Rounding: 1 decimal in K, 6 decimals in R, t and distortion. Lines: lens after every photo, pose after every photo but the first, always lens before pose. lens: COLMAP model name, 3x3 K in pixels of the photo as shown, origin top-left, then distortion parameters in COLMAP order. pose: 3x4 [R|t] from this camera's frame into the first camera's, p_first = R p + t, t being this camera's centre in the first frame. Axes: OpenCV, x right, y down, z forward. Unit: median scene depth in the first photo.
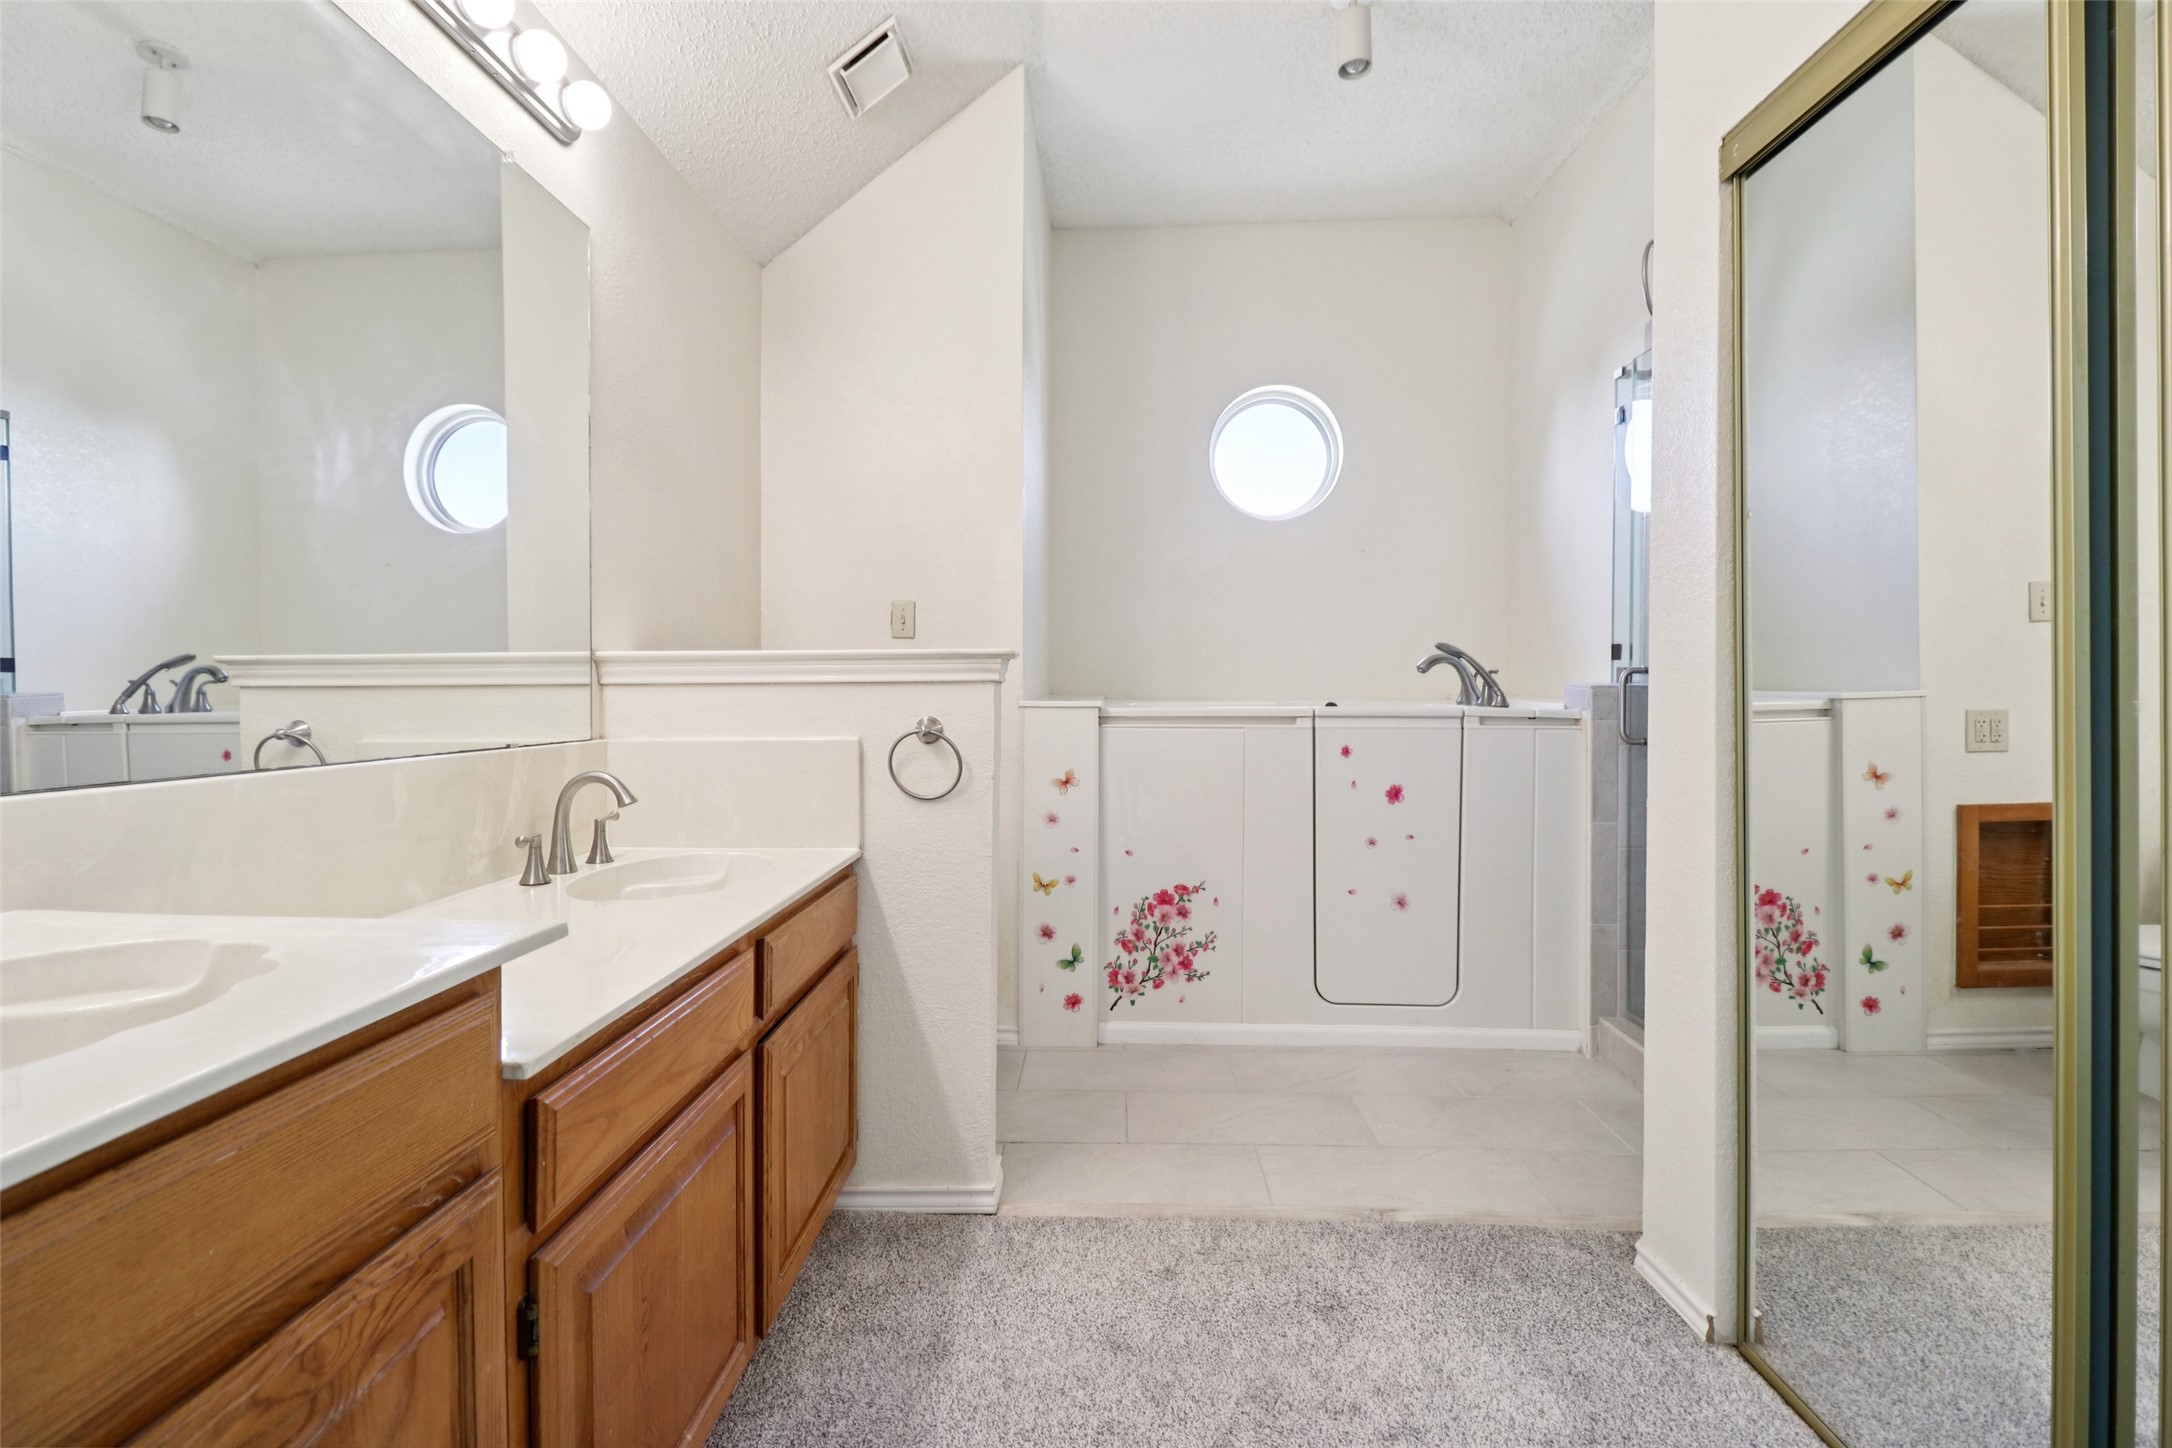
lens RADIAL K [[989.6, 0, 1076.7], [0, 989.6, 673.7], [0, 0, 1]] dist [0.005890, -0.014181]
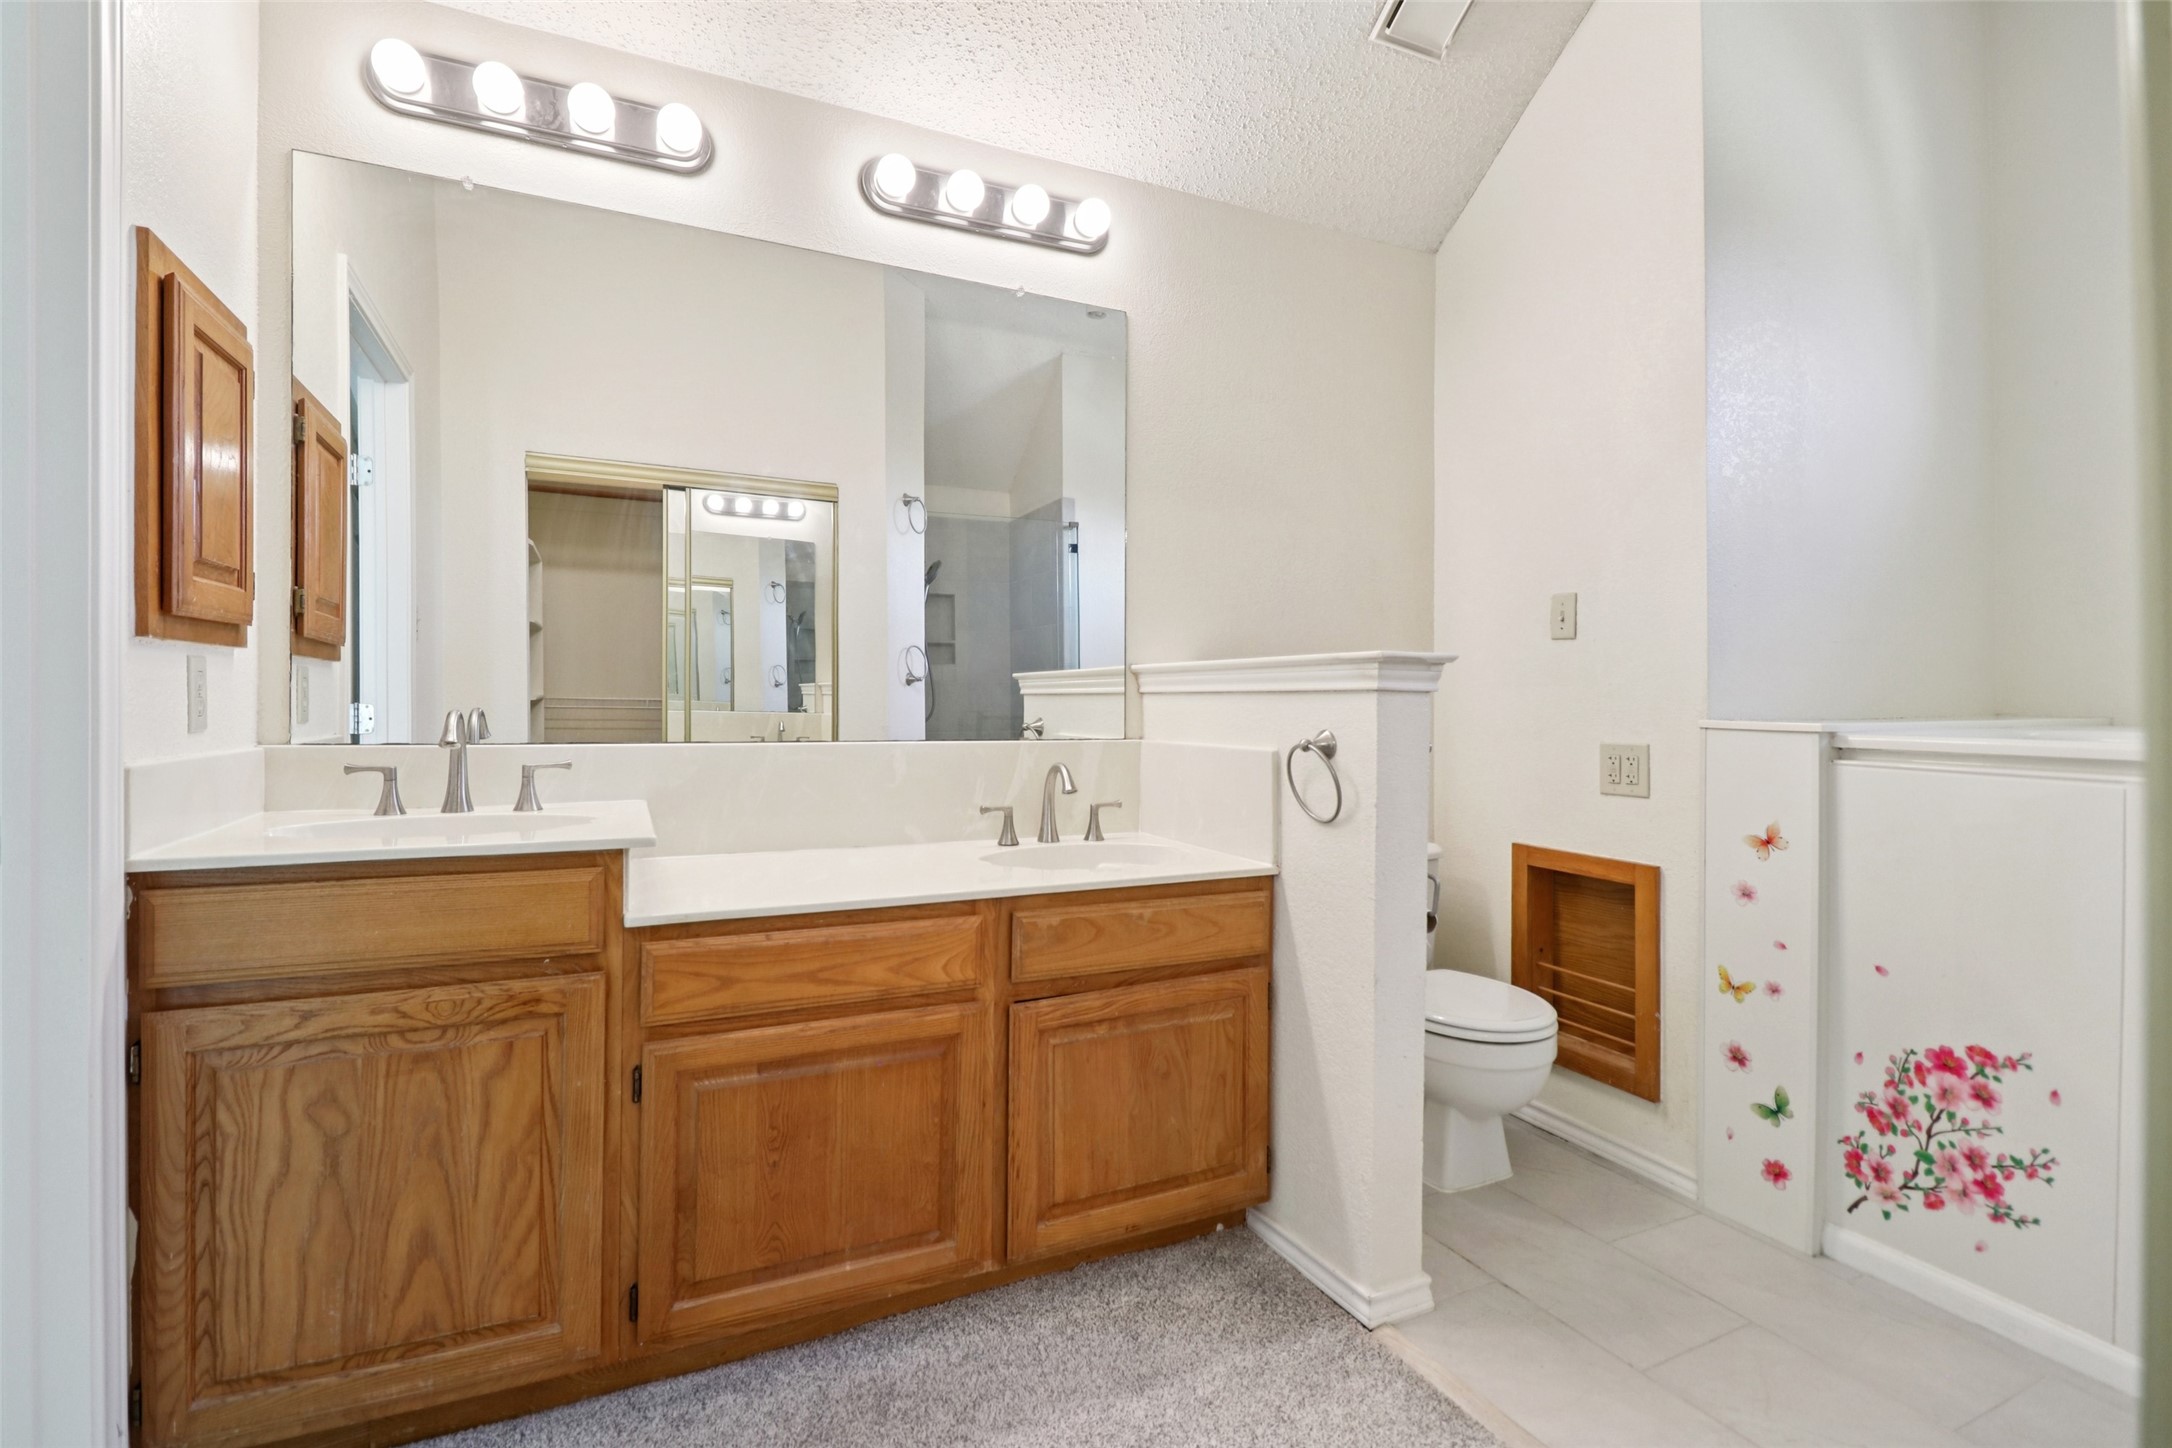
lens RADIAL K [[1003.5, 0, 1084.4], [0, 1003.5, 679.4], [0, 0, 1]] dist [0.000467, -0.006284]
pose [[0.462864, -0.011382, -0.886356, 0.380938], [0.000910, 0.999923, -0.012365, 0.006562], [0.886429, 0.004917, 0.462839, 0.269834]]
